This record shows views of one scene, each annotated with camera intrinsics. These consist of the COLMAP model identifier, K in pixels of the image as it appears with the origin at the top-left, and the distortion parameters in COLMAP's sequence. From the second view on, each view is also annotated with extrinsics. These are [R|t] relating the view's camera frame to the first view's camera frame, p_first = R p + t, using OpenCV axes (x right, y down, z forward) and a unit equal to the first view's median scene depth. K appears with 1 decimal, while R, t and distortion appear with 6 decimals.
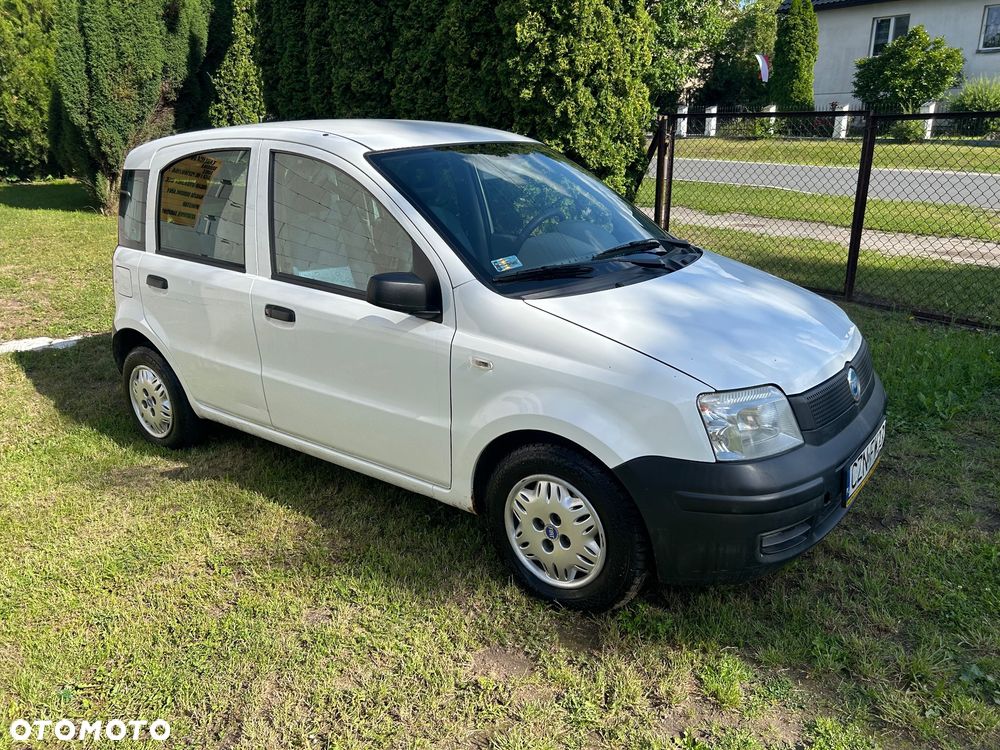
lens RADIAL K [[727.1, 0, 514.6], [0, 727.1, 369.5], [0, 0, 1]] dist [0.031835, -0.029232]
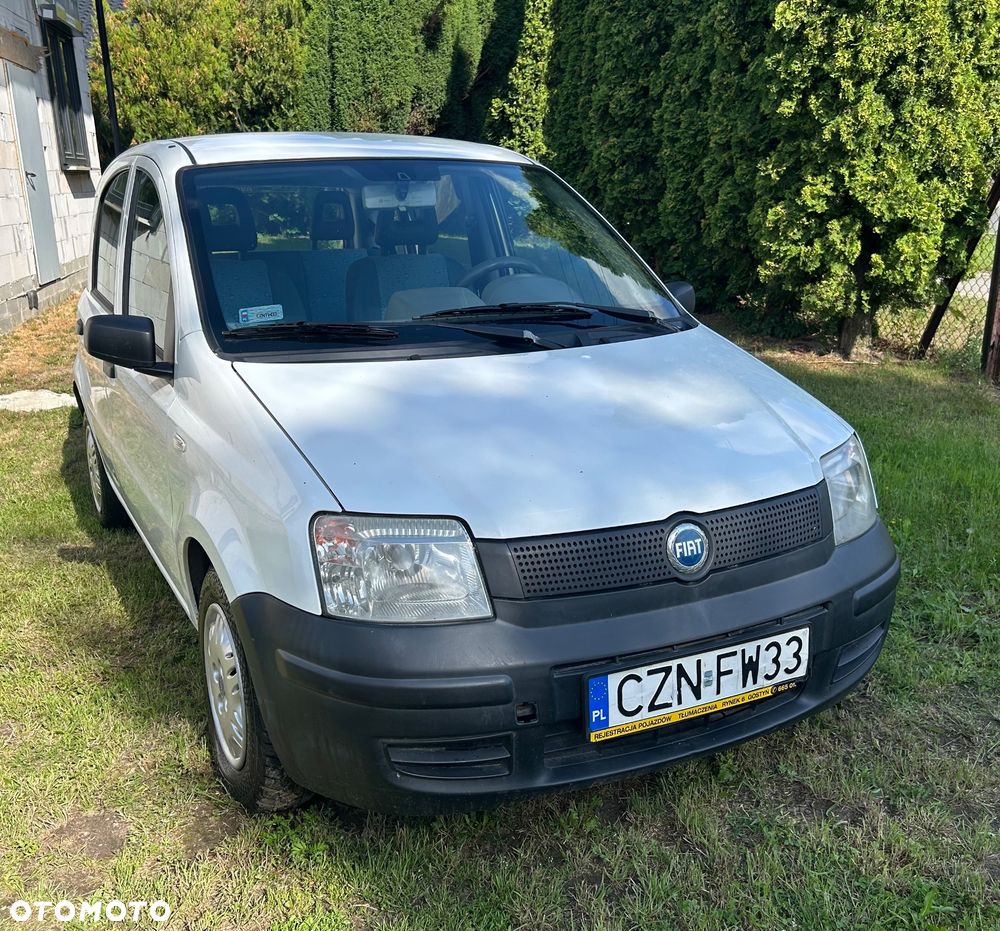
lens RADIAL K [[1015.1, 0, 514.2], [0, 1015.1, 506.5], [0, 0, 1]] dist [0.016147, 0.000000]
pose [[0.900097, 0.134430, -0.414433, 0.227061], [-0.136724, 0.990312, 0.024280, -0.005137], [0.413682, 0.034808, 0.909756, 0.063521]]
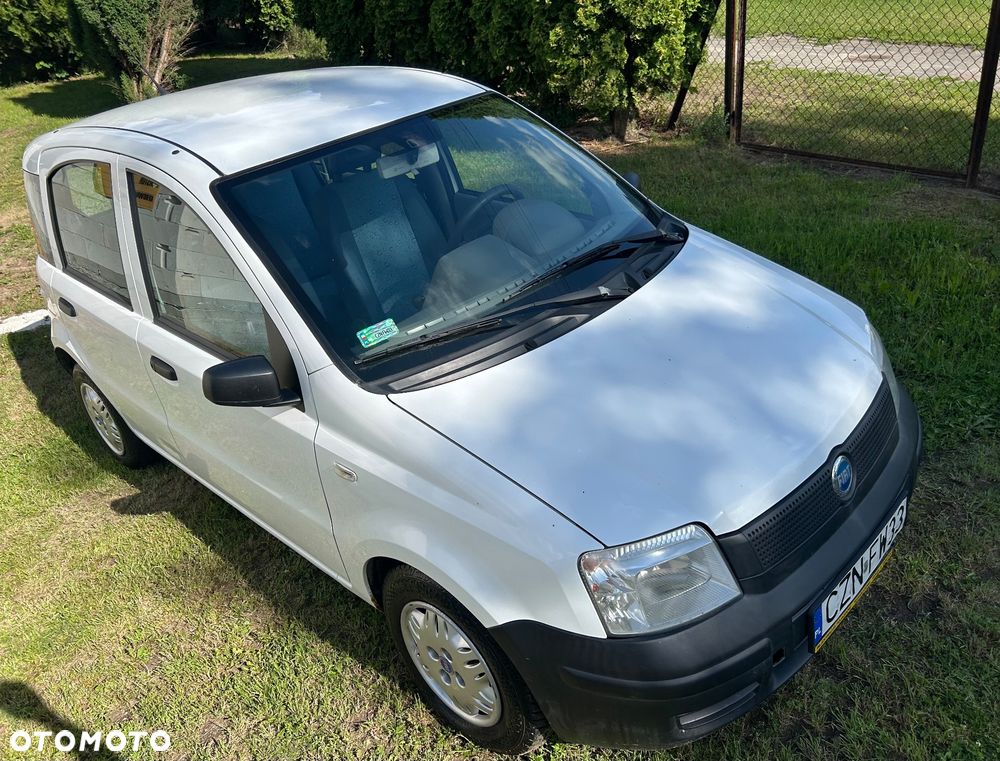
lens RADIAL K [[770.6, 0, 492.7], [0, 770.6, 381.0], [0, 0, 1]] dist [0.035752, -0.031811]
pose [[0.983075, -0.036975, -0.179434, 0.088337], [0.074068, 0.976023, 0.204676, -0.087378], [0.167564, -0.214502, 0.962243, 0.072414]]
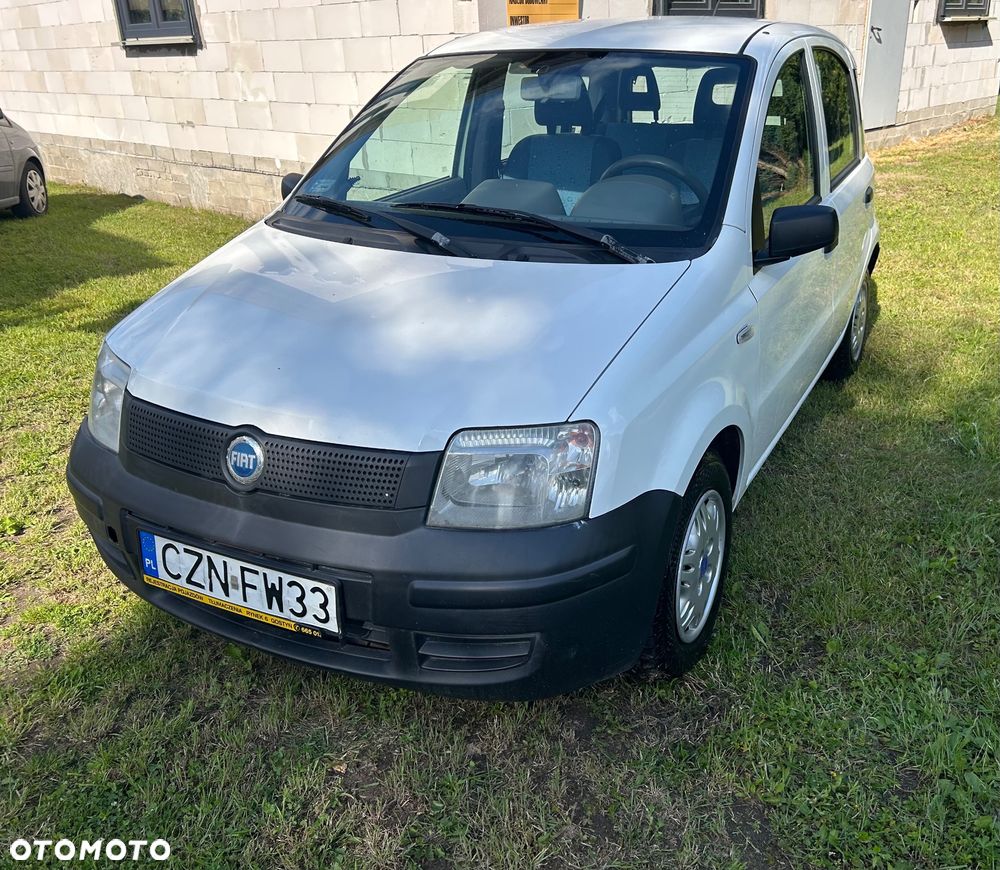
lens RADIAL K [[894.2, 0, 550.3], [0, 894.2, 392.3], [0, 0, 1]] dist [0.044785, -0.047135]
pose [[0.215462, 0.362502, -0.906735, 0.404593], [-0.289552, 0.910502, 0.295204, -0.114216], [0.932596, 0.198942, 0.301142, 0.337705]]
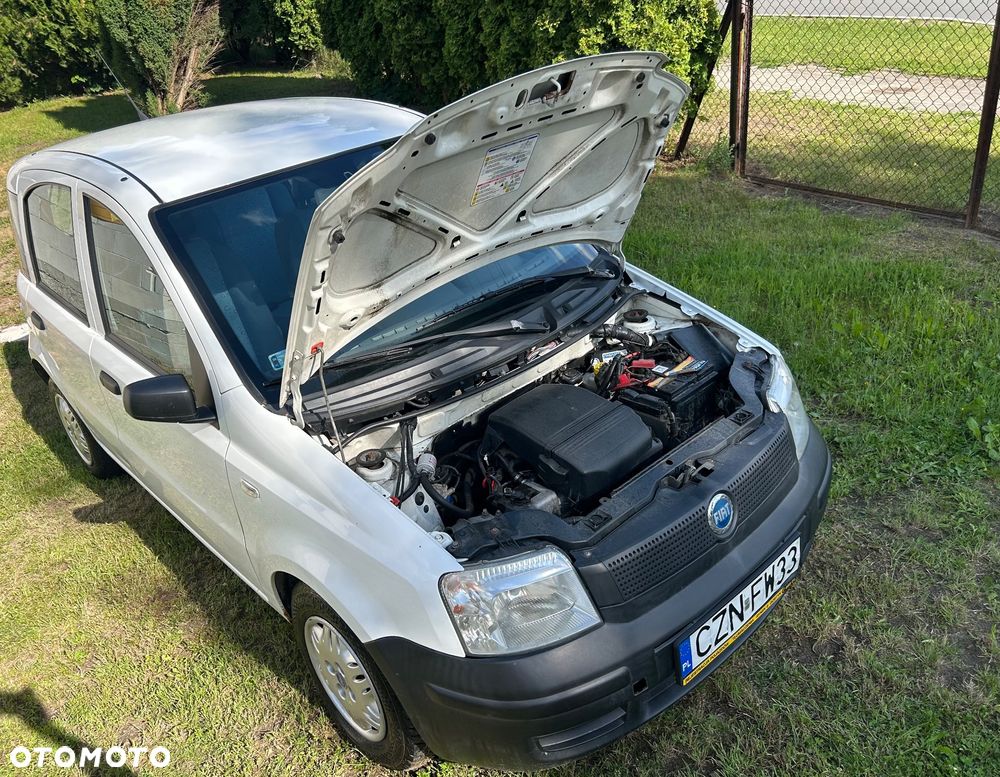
lens RADIAL K [[795.1, 0, 482.5], [0, 795.1, 390.3], [0, 0, 1]] dist [0.018537, 0.001890]
pose [[0.972964, -0.002919, -0.230938, 0.139718], [0.045928, 0.982395, 0.181083, -0.089267], [0.226344, -0.186794, 0.955969, 0.063187]]
